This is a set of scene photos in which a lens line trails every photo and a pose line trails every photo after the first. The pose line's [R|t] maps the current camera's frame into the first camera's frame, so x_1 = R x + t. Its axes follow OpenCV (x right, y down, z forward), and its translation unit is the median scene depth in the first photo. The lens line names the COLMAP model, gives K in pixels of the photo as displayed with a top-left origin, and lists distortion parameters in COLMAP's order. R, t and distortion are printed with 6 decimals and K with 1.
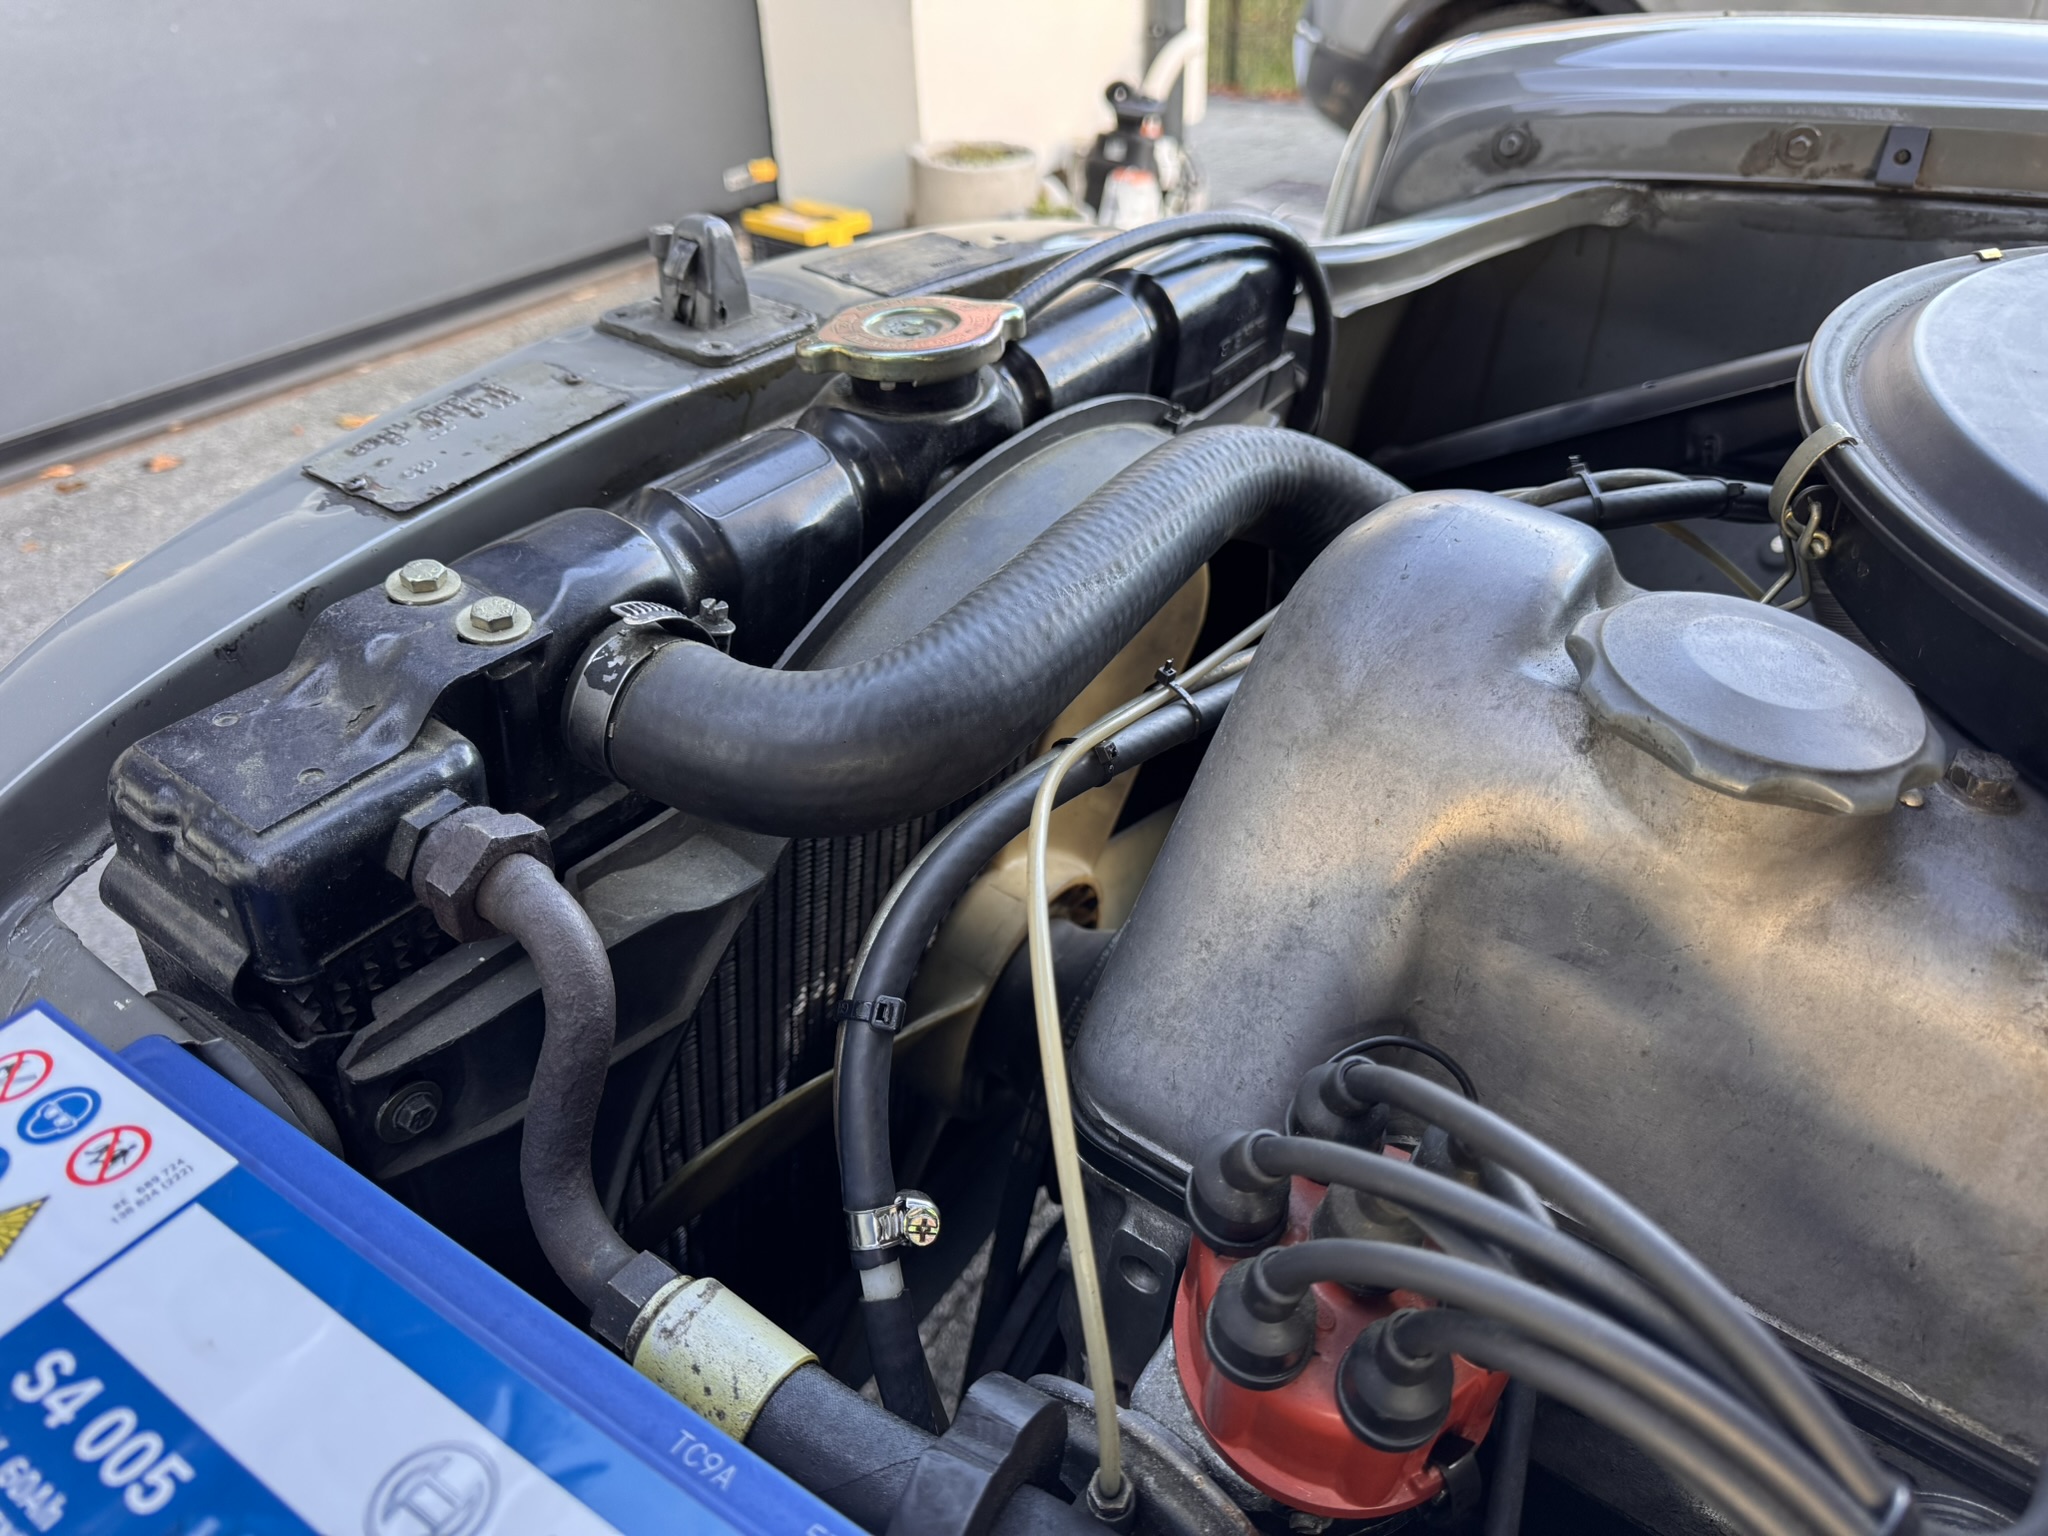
lens RADIAL K [[1429.2, 0, 1024.0], [0, 1429.2, 768.0], [0, 0, 1]] dist [0.003904, -0.021127]
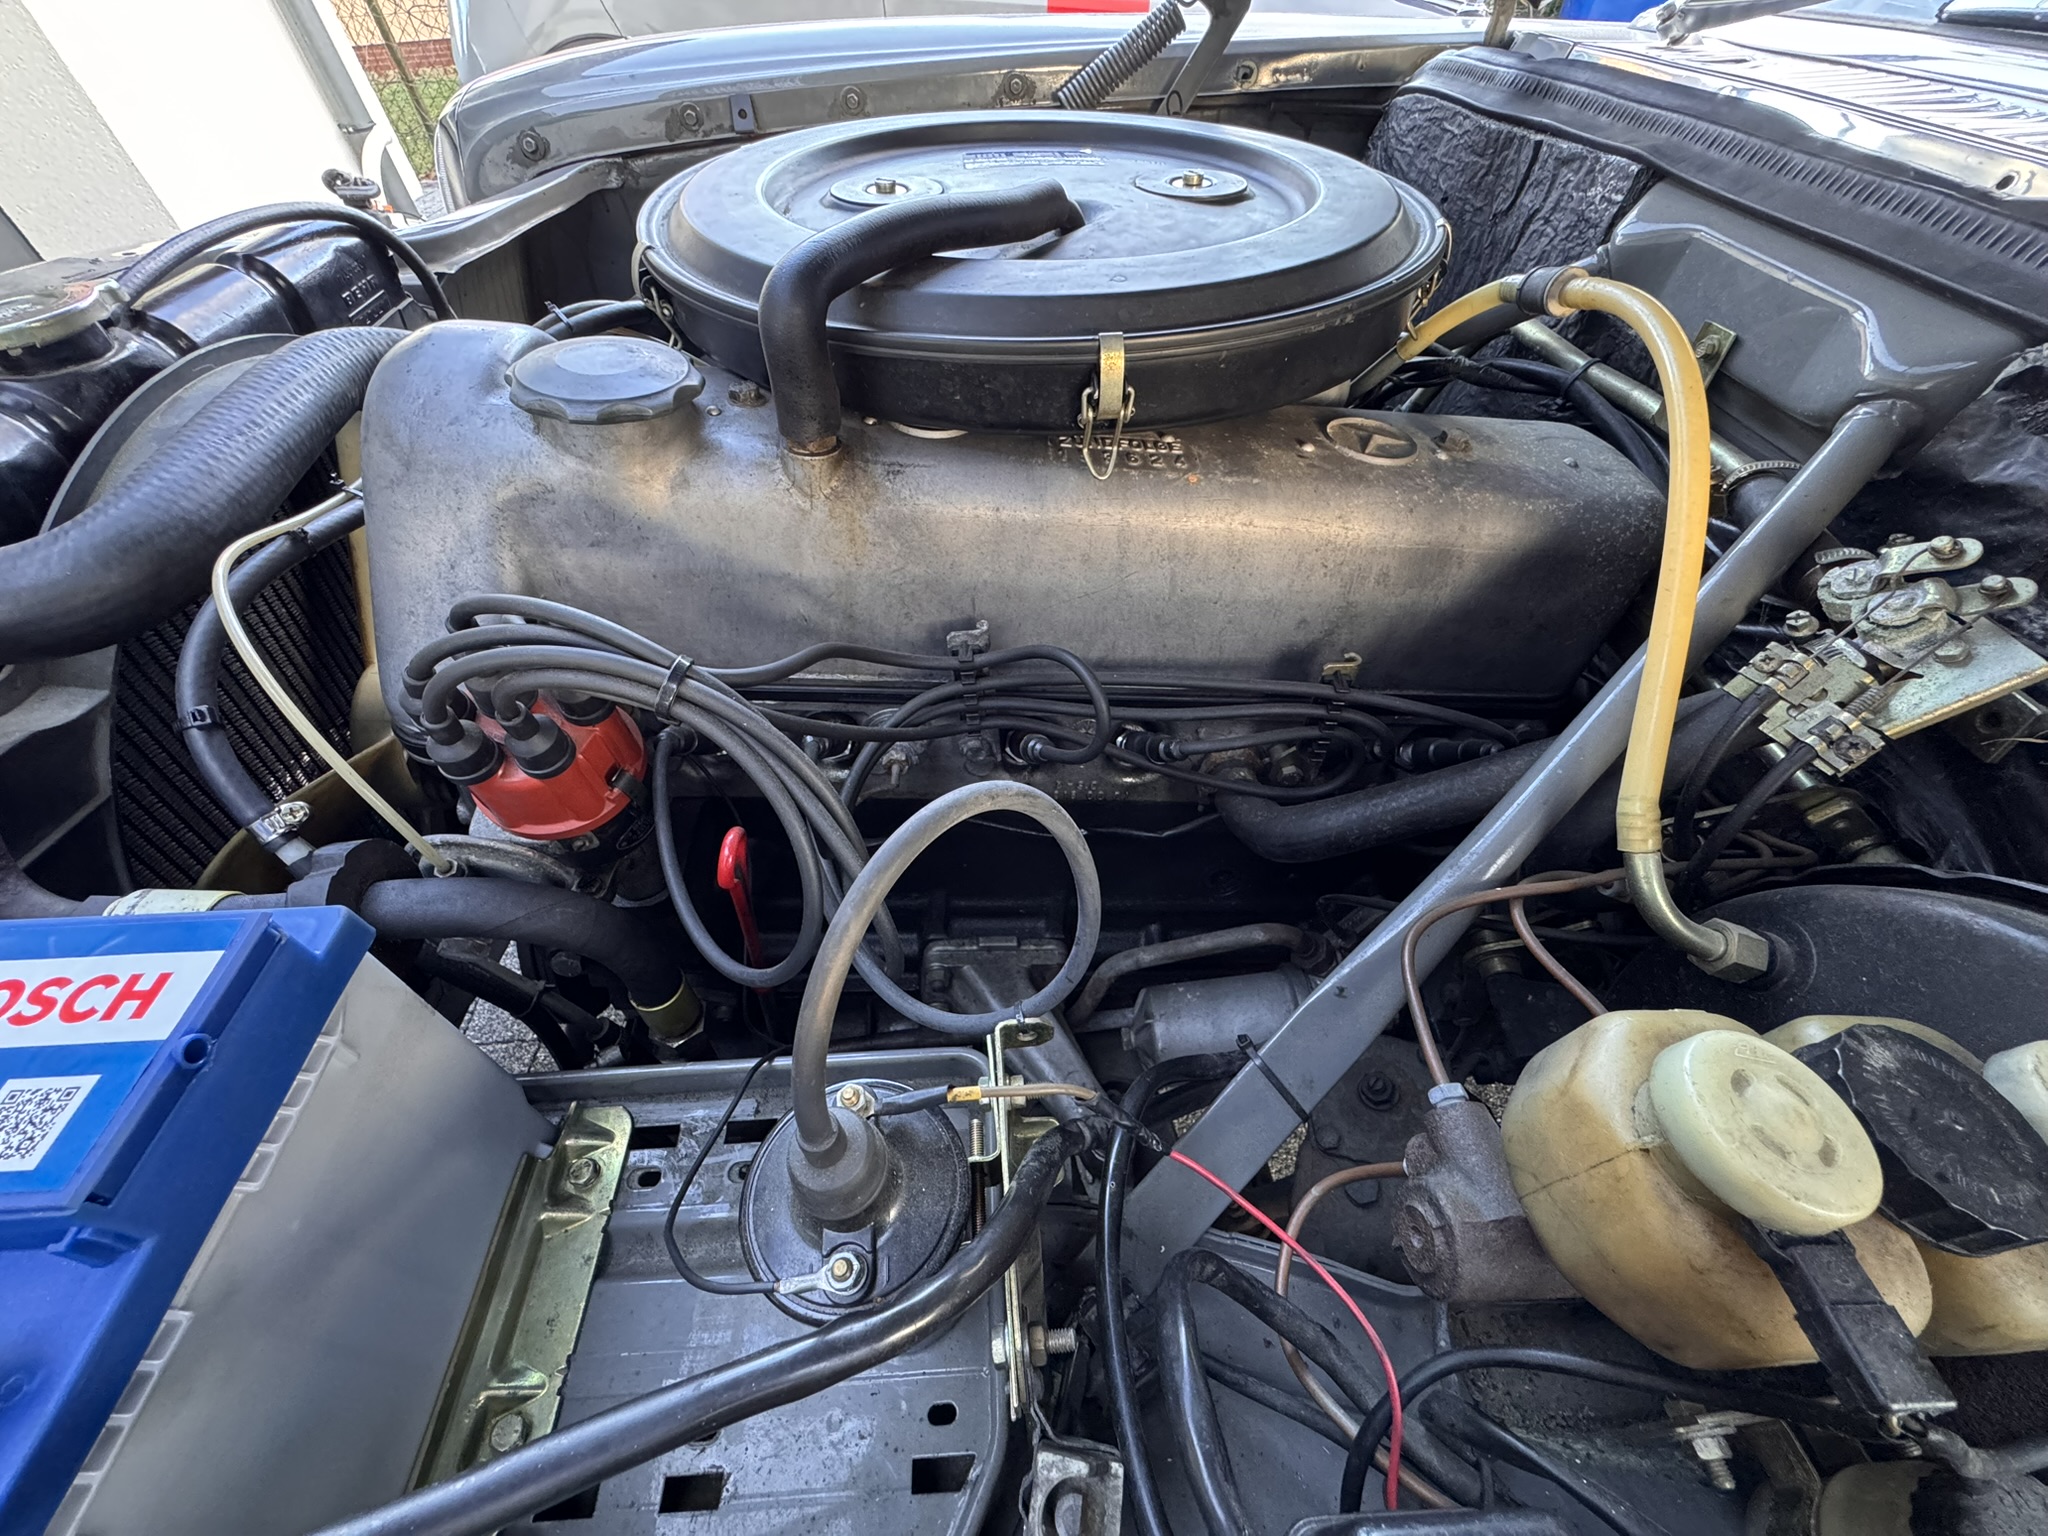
lens RADIAL K [[821.5, 0, 1026.6], [0, 821.5, 765.9], [0, 0, 1]] dist [-0.002295, 0.000551]
pose [[0.806824, -0.442152, 0.391838, 0.203435], [0.355607, 0.893094, 0.275550, 0.221282], [-0.471783, -0.082980, 0.877802, -0.219781]]
